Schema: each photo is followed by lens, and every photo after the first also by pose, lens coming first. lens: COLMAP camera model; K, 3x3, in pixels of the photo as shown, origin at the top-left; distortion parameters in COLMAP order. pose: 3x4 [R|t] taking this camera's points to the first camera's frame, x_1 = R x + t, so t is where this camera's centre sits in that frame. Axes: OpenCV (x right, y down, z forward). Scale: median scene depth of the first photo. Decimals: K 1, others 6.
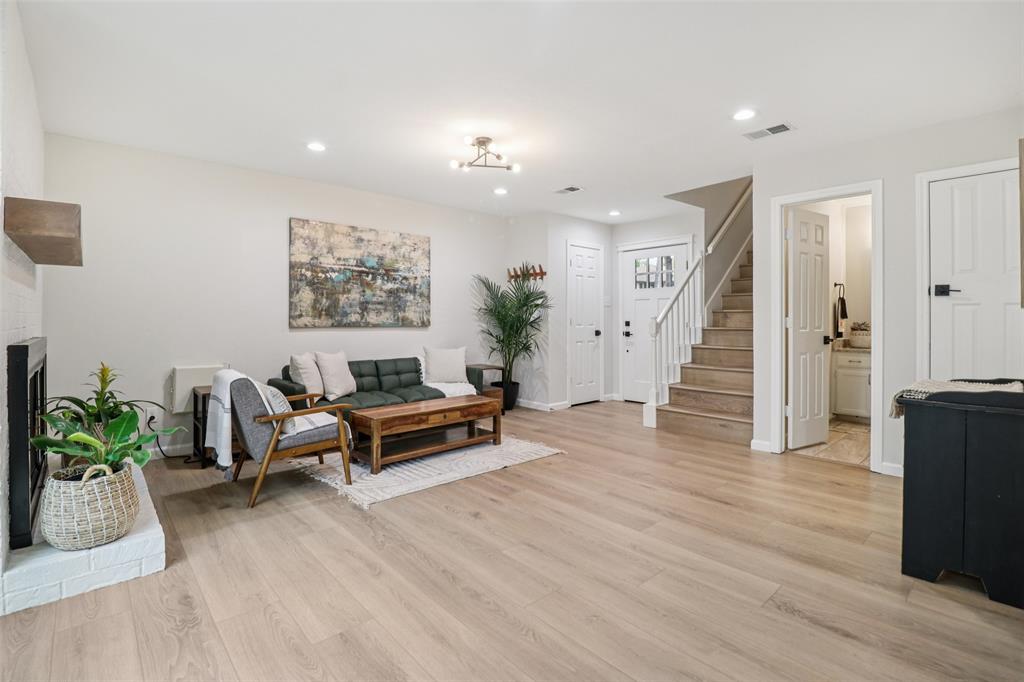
lens RADIAL K [[471.7, 0, 502.3], [0, 471.7, 318.4], [0, 0, 1]] dist [-0.003459, -0.010693]
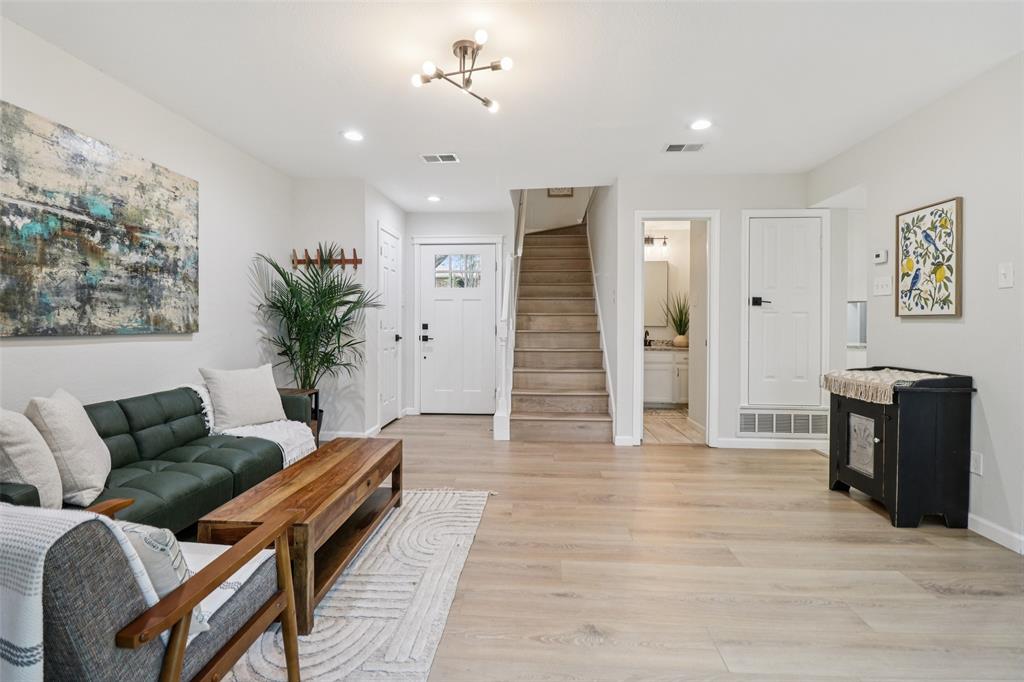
lens RADIAL K [[471.7, 0, 504.5], [0, 471.7, 322.5], [0, 0, 1]] dist [-0.003459, -0.010693]
pose [[0.719186, 0.002236, 0.694814, -0.310687], [-0.005992, 0.999978, 0.002985, -0.000002], [-0.694792, -0.006310, 0.719183, 0.335748]]
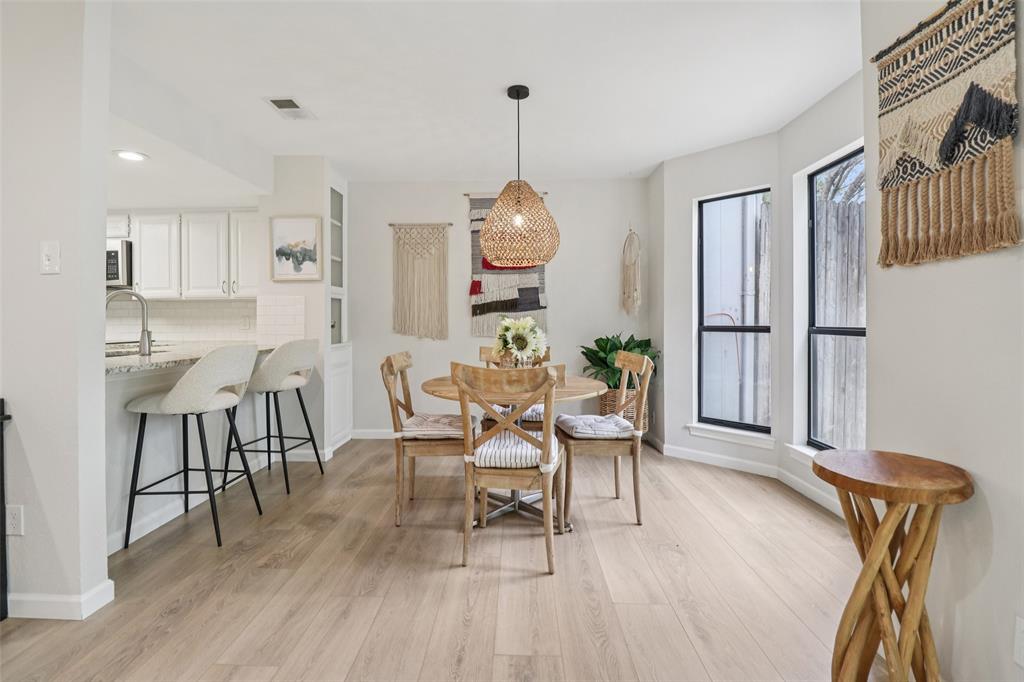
lens RADIAL K [[471.7, 0, 504.8], [0, 471.7, 314.6], [0, 0, 1]] dist [-0.003459, -0.010693]
pose [[-0.730795, 0.009917, 0.682525, -0.116136], [0.004316, 0.999942, -0.009907, -0.001149], [-0.682584, -0.004295, -0.730795, 0.342591]]
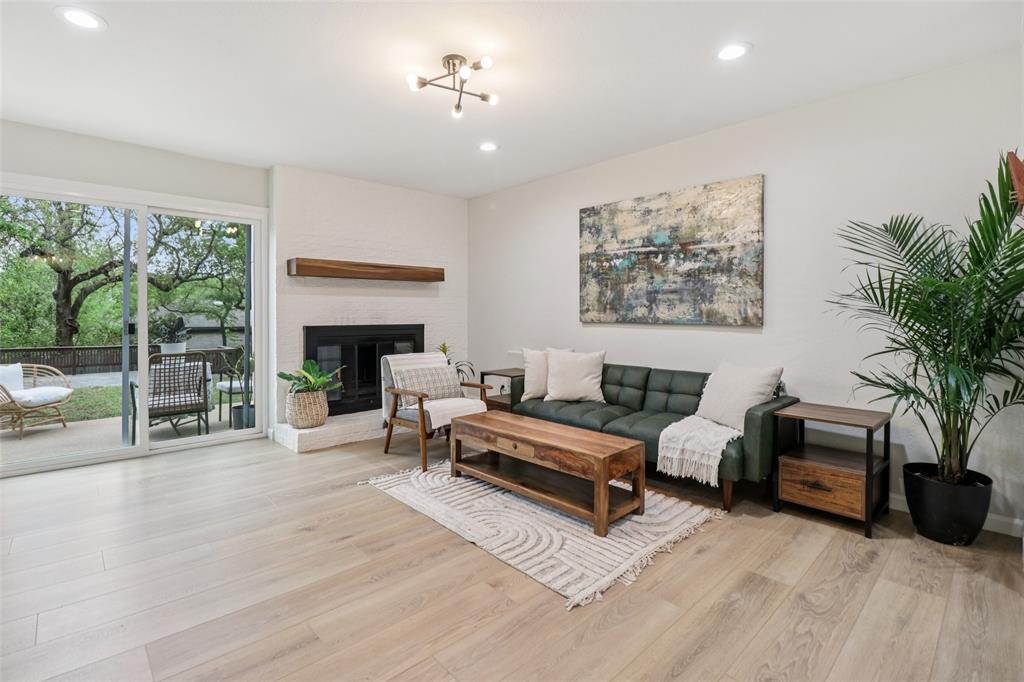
lens RADIAL K [[471.7, 0, 503.7], [0, 471.7, 314.3], [0, 0, 1]] dist [-0.003459, -0.010693]
pose [[0.026719, 0.001286, -0.999642, 0.458999], [0.002019, 0.999997, 0.001340, 0.001041], [0.999641, -0.002054, 0.026717, 0.721942]]
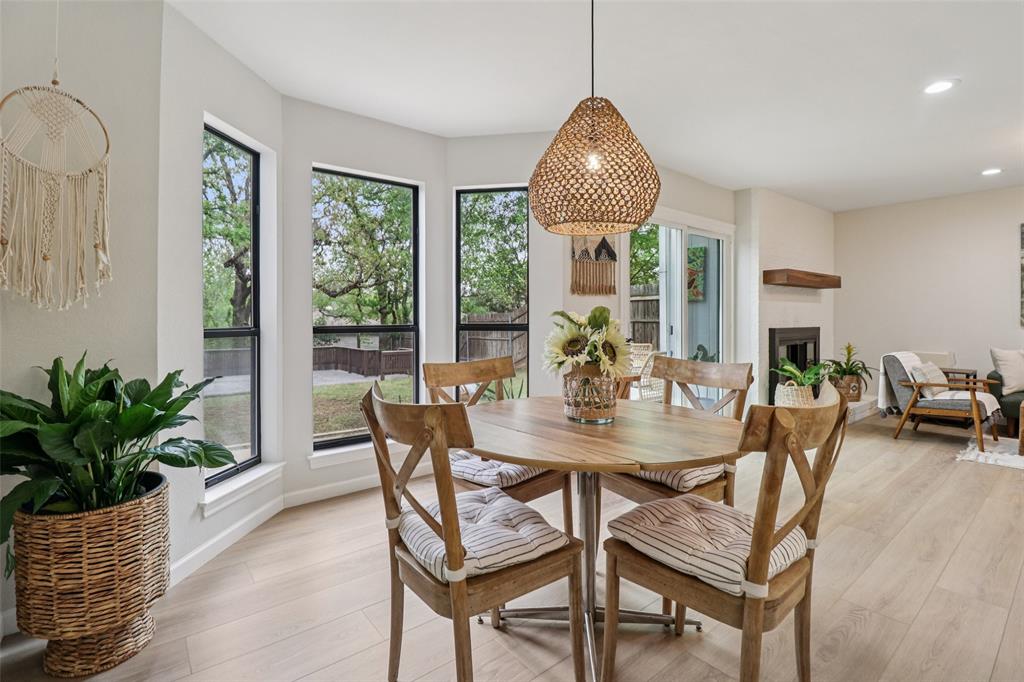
lens RADIAL K [[471.7, 0, 512.2], [0, 471.7, 321.3], [0, 0, 1]] dist [-0.003459, -0.010693]
pose [[-0.044240, 0.005578, -0.999005, 0.588258], [0.001354, 0.999984, 0.005524, 0.002505], [0.999020, -0.001108, -0.044246, -0.107326]]
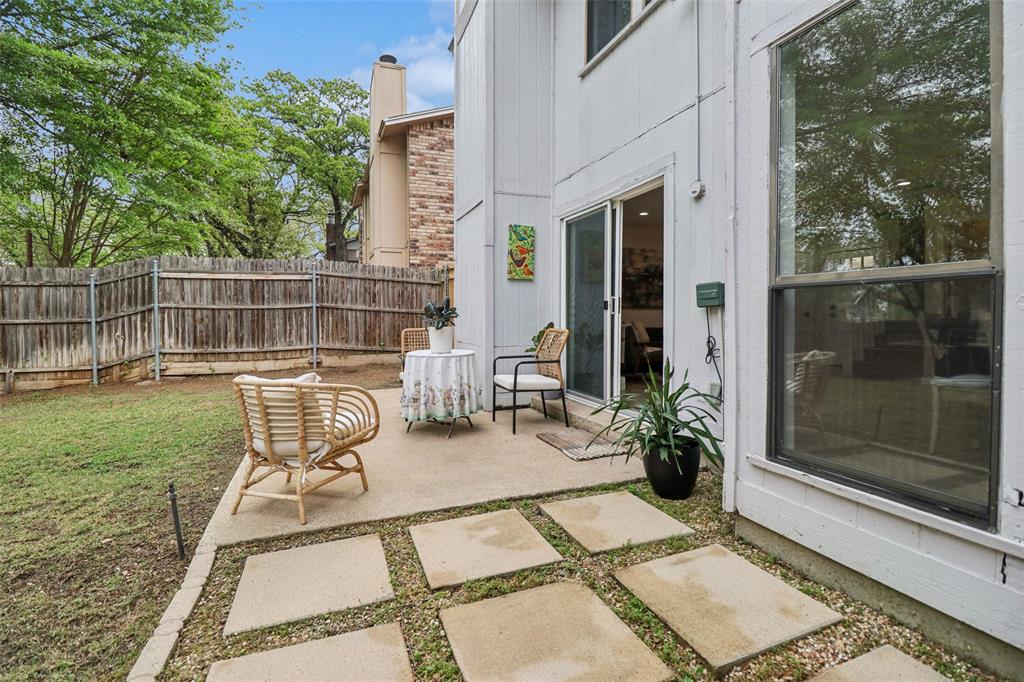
lens RADIAL K [[471.7, 0, 500.2], [0, 471.7, 322.8], [0, 0, 1]] dist [-0.003459, -0.010693]
pose [[0.931982, 0.005178, -0.362468, -0.169862], [-0.000600, 0.999919, 0.012742, 0.048526], [0.362504, -0.011658, 0.931909, -0.759325]]
